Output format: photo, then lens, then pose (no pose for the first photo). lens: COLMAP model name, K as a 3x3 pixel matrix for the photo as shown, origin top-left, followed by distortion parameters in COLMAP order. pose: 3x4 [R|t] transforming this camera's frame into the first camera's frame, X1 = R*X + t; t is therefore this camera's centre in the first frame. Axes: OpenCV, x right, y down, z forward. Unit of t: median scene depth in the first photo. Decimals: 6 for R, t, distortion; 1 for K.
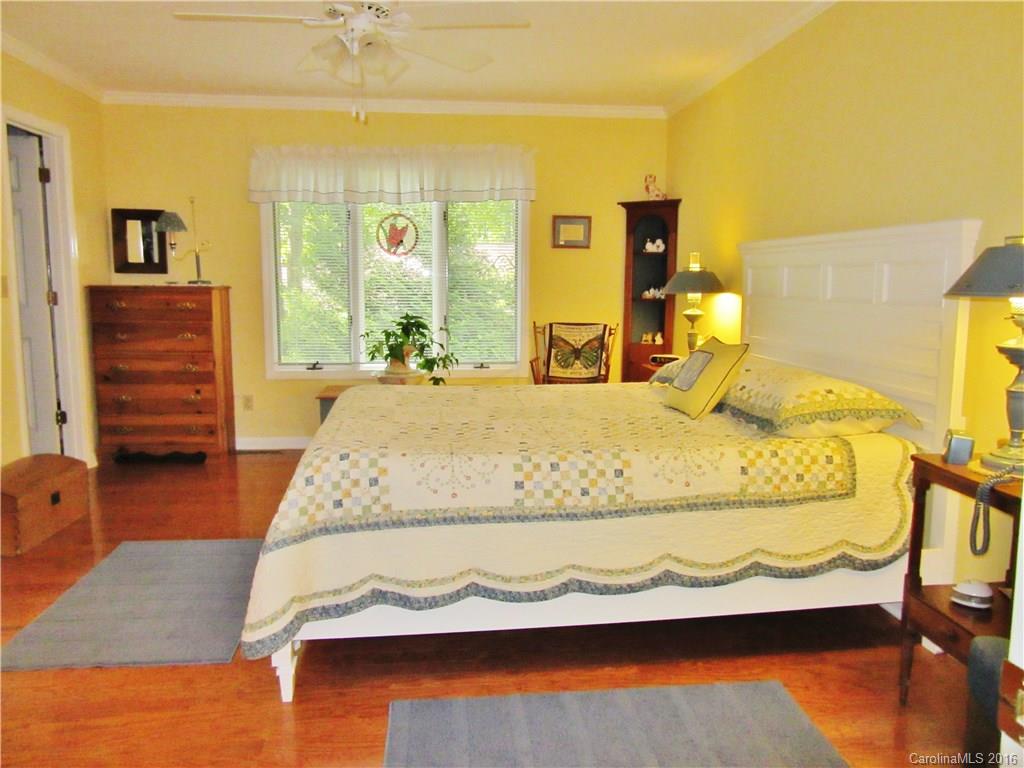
lens RADIAL K [[760.0, 0, 509.2], [0, 760.0, 384.5], [0, 0, 1]] dist [-0.058708, 0.037309]
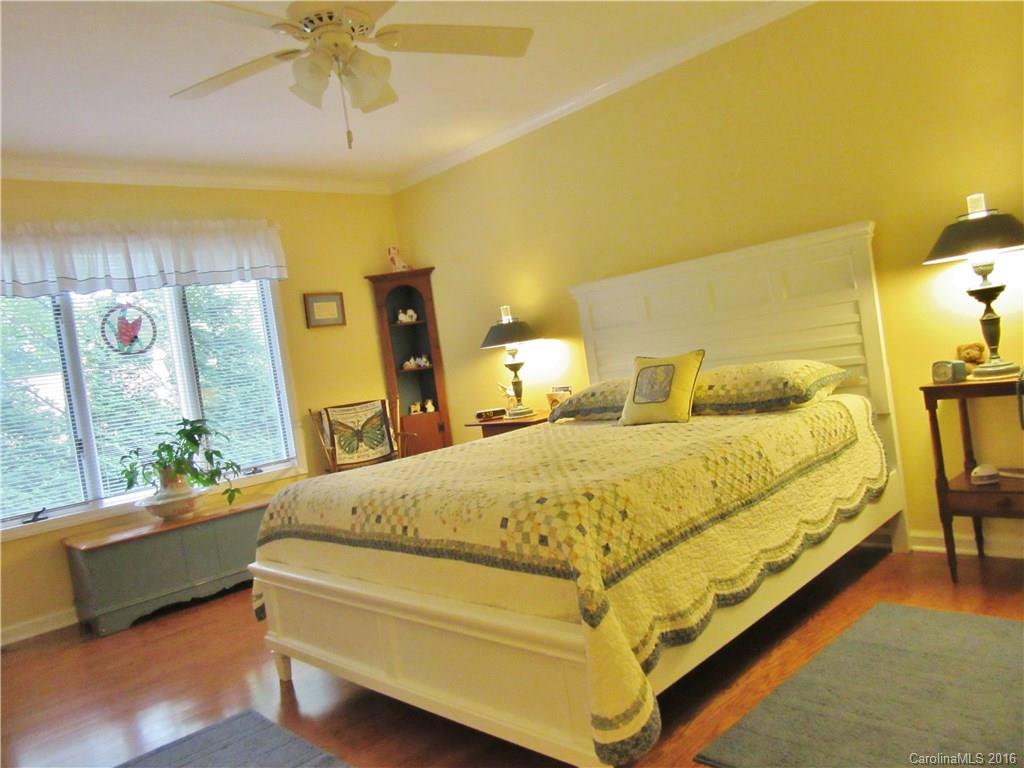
lens RADIAL K [[760.0, 0, 509.2], [0, 760.0, 384.5], [0, 0, 1]] dist [-0.058708, 0.037309]
pose [[0.777256, -0.136959, 0.614097, -0.331359], [0.226965, 0.971338, -0.070634, 0.006134], [-0.586822, 0.194279, 0.786063, 0.150008]]
